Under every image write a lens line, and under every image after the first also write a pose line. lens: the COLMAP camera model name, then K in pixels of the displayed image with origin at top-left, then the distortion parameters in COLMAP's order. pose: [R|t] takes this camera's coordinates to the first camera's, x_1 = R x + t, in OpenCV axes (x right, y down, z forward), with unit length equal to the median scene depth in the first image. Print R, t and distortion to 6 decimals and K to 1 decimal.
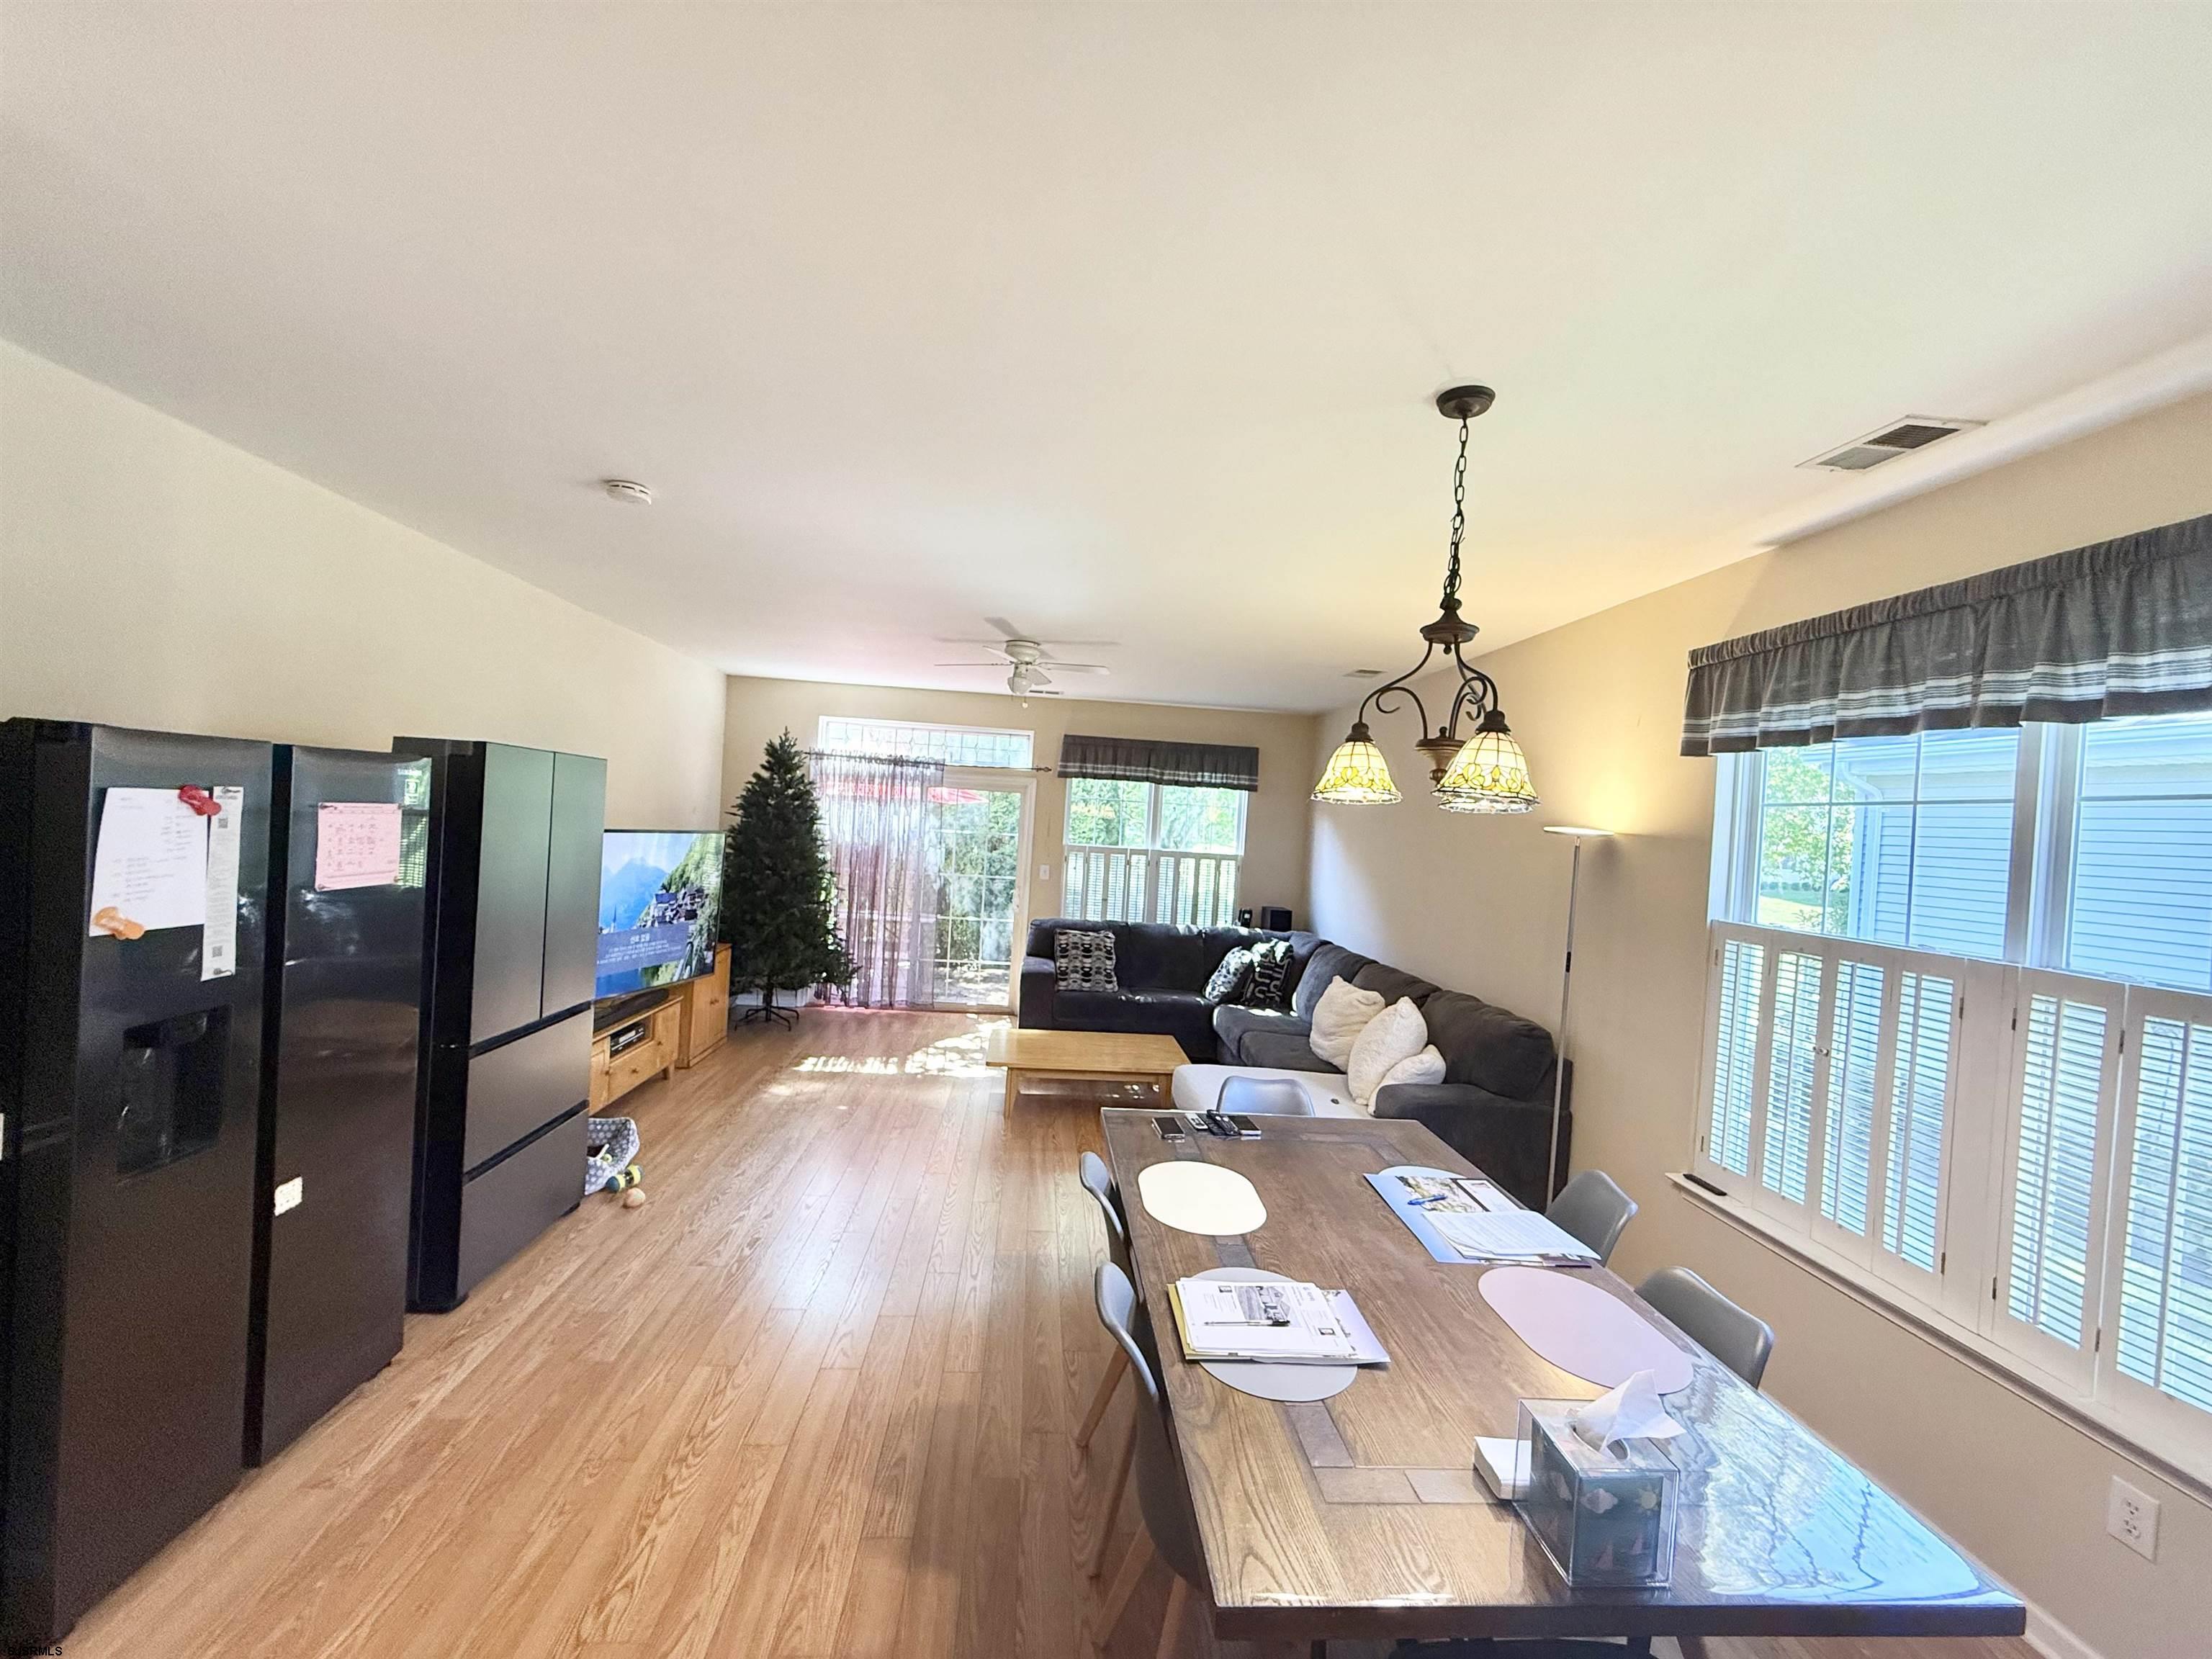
lens RADIAL K [[879.2, 0, 1100.4], [0, 879.2, 829.3], [0, 0, 1]] dist [-0.002448, 0.000088]
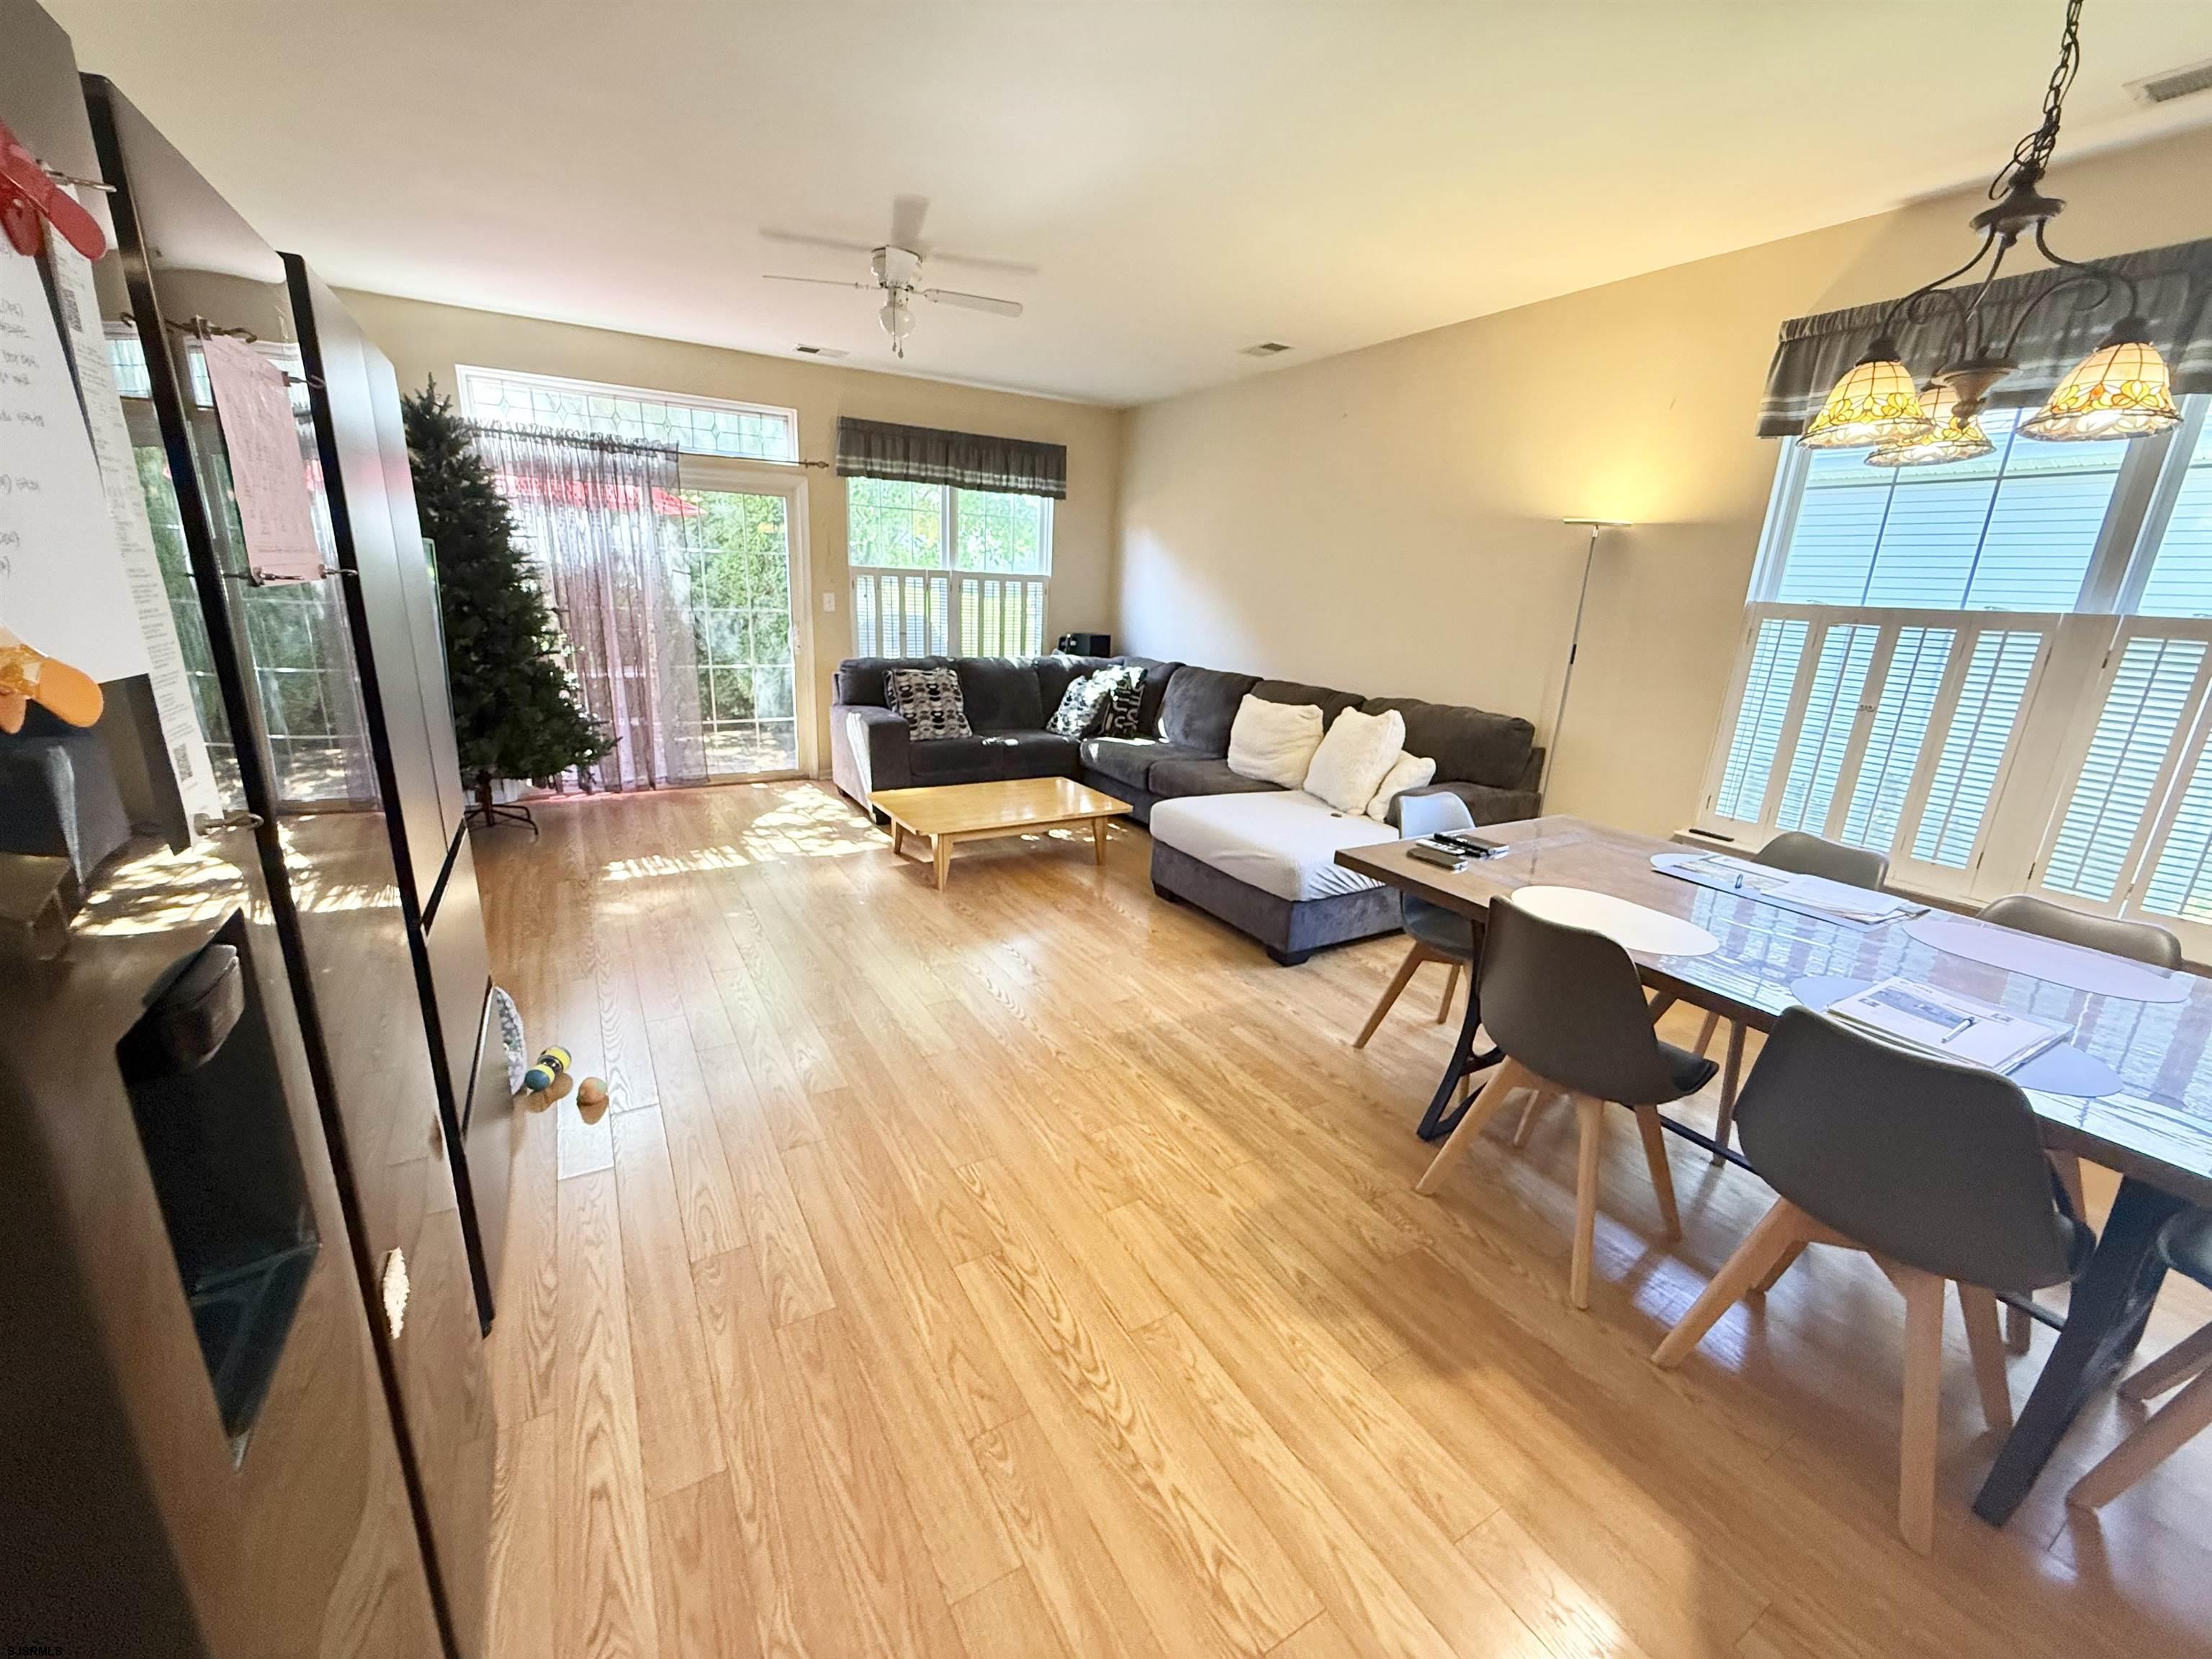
lens RADIAL K [[884.3, 0, 1097.8], [0, 884.3, 827.1], [0, 0, 1]] dist [0.000328, 0.000143]
pose [[0.896081, -0.140308, 0.421133, -0.249035], [0.015556, 0.958074, 0.286099, 0.021676], [-0.443618, -0.249816, 0.860694, 0.166345]]
